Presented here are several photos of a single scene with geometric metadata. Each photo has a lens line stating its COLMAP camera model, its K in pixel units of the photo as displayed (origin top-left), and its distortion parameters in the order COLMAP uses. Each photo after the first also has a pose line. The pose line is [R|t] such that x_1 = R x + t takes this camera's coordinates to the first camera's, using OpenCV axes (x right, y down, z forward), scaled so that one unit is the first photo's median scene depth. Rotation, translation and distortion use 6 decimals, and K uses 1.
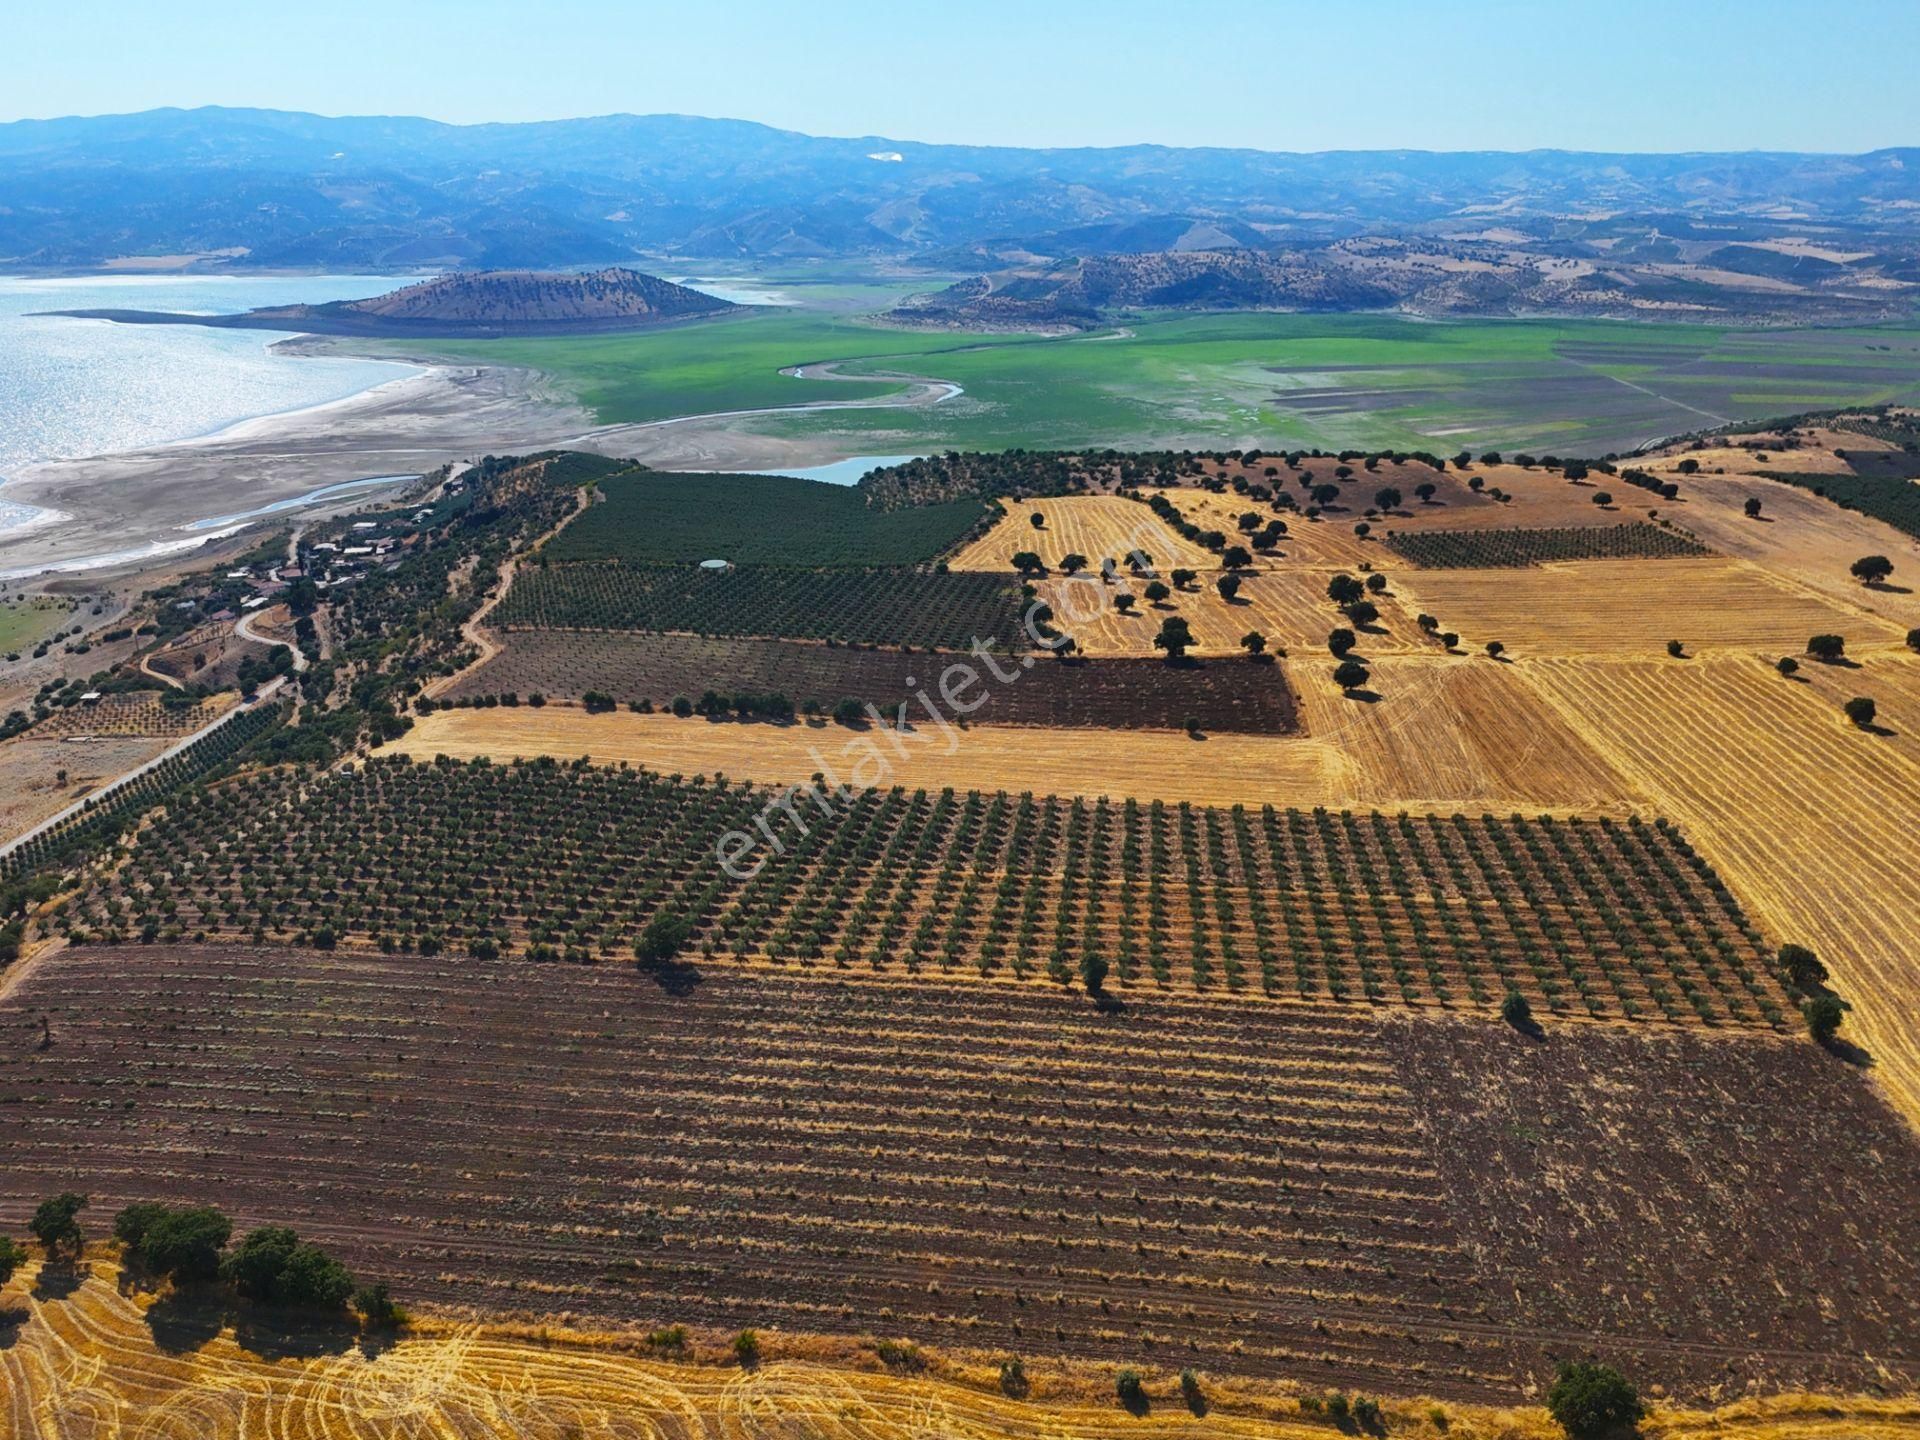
lens RADIAL K [[1419.7, 0, 959.7], [0, 1419.7, 702.4], [0, 0, 1]] dist [0.061029, -0.051938]
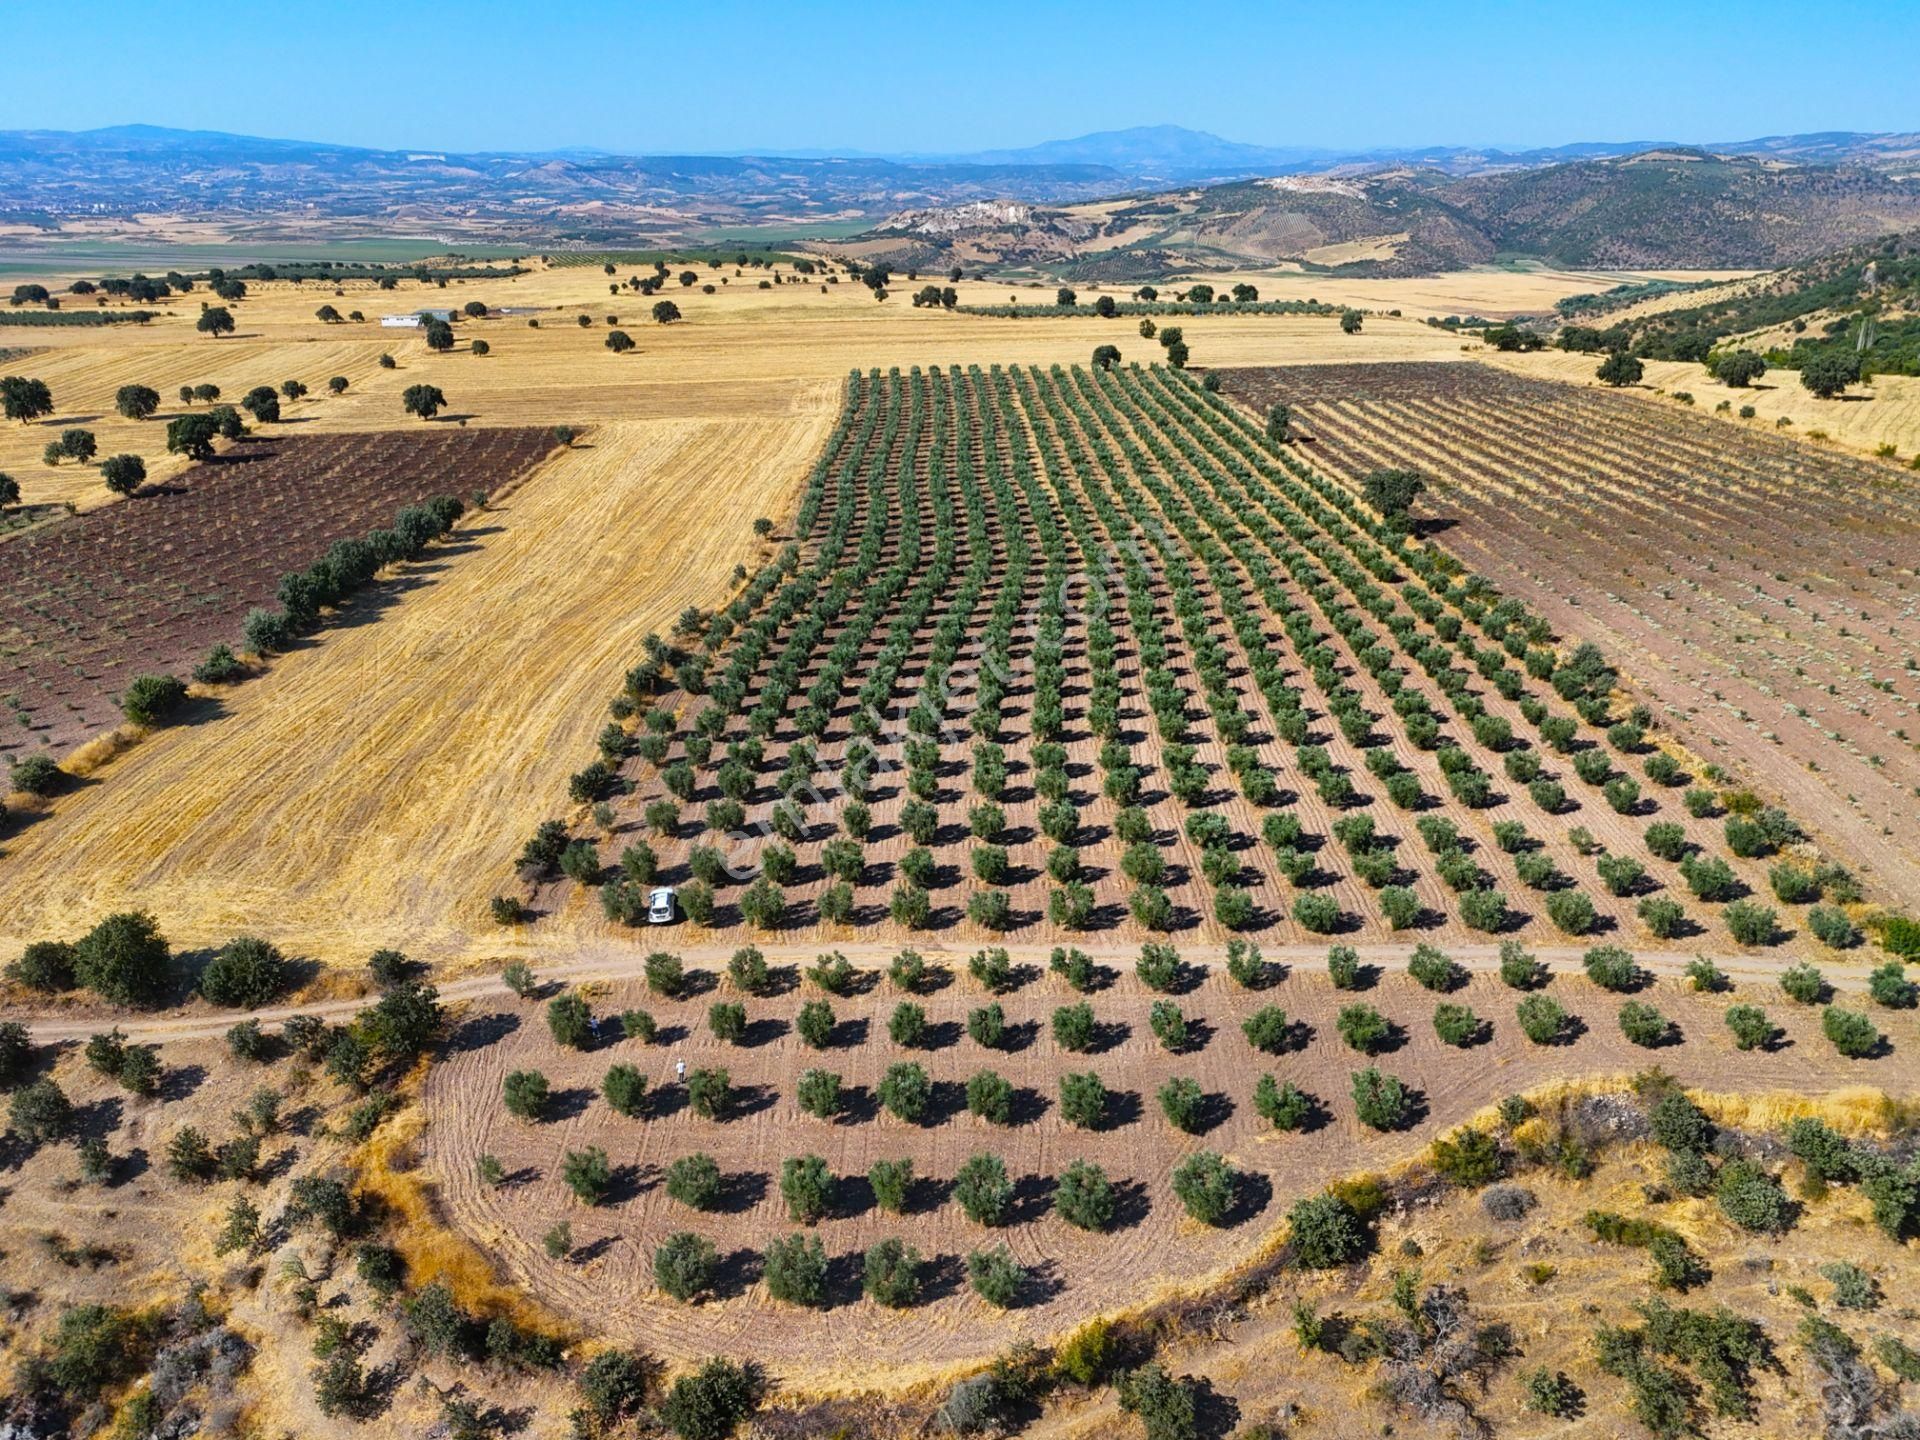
lens RADIAL K [[1419.7, 0, 967.2], [0, 1419.7, 711.7], [0, 0, 1]] dist [0.061029, -0.051938]
pose [[-0.118317, -0.344571, 0.931274, -0.617596], [0.340751, 0.866823, 0.364015, -0.061050], [-0.932679, 0.360402, 0.014853, 0.825409]]
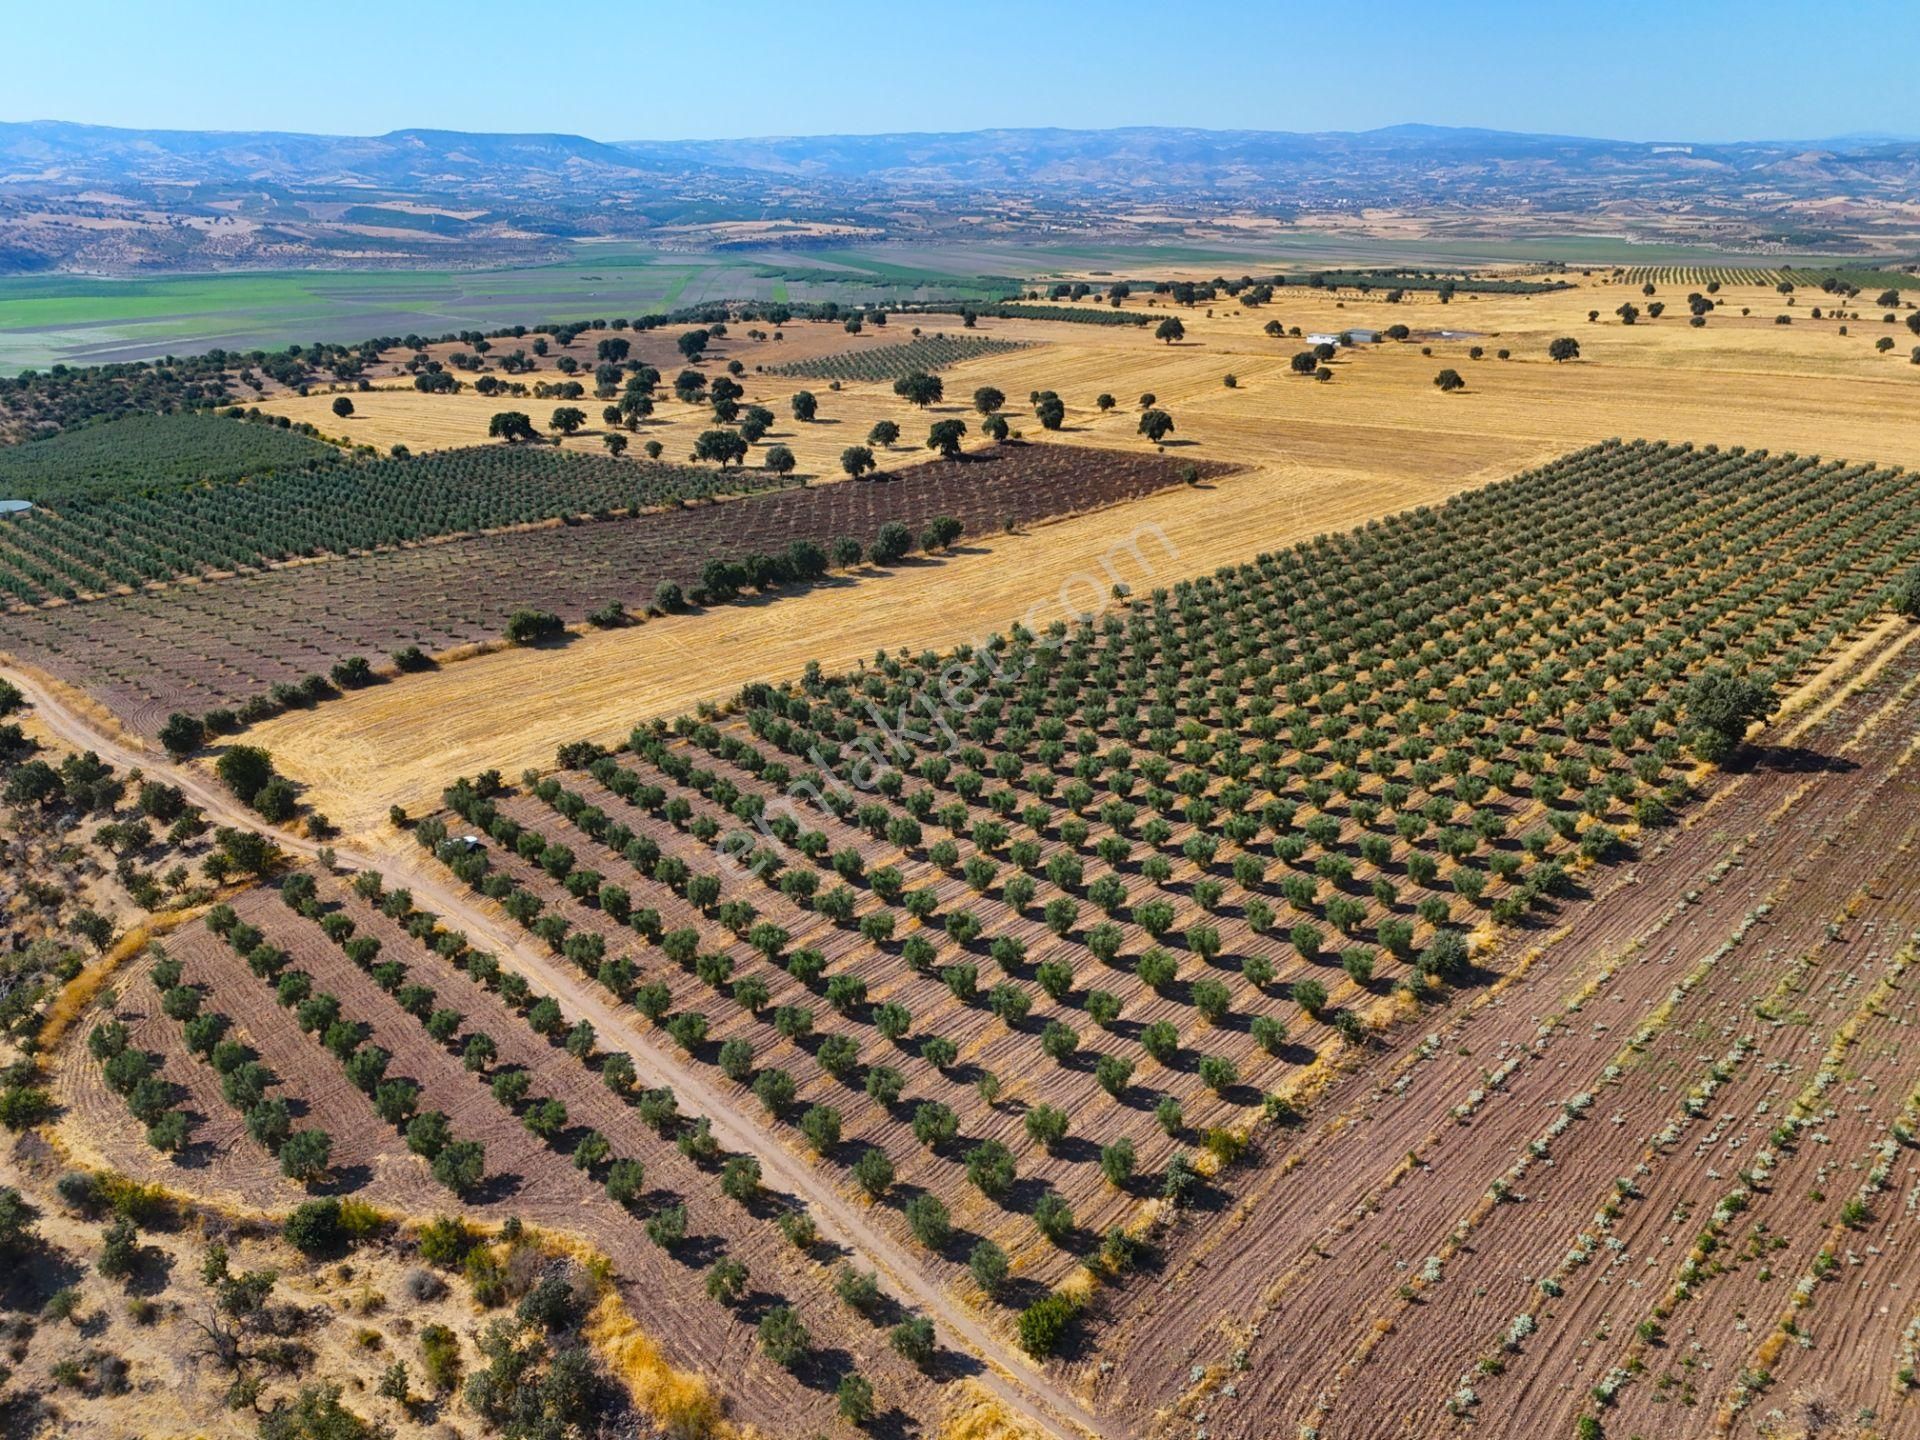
lens RADIAL K [[1419.7, 0, 963.1], [0, 1419.7, 712.5], [0, 0, 1]] dist [0.061029, -0.051938]
pose [[0.609371, -0.277936, 0.742575, -0.558792], [0.268453, 0.953557, 0.136607, -0.001204], [-0.746056, 0.116102, 0.655683, 0.562296]]
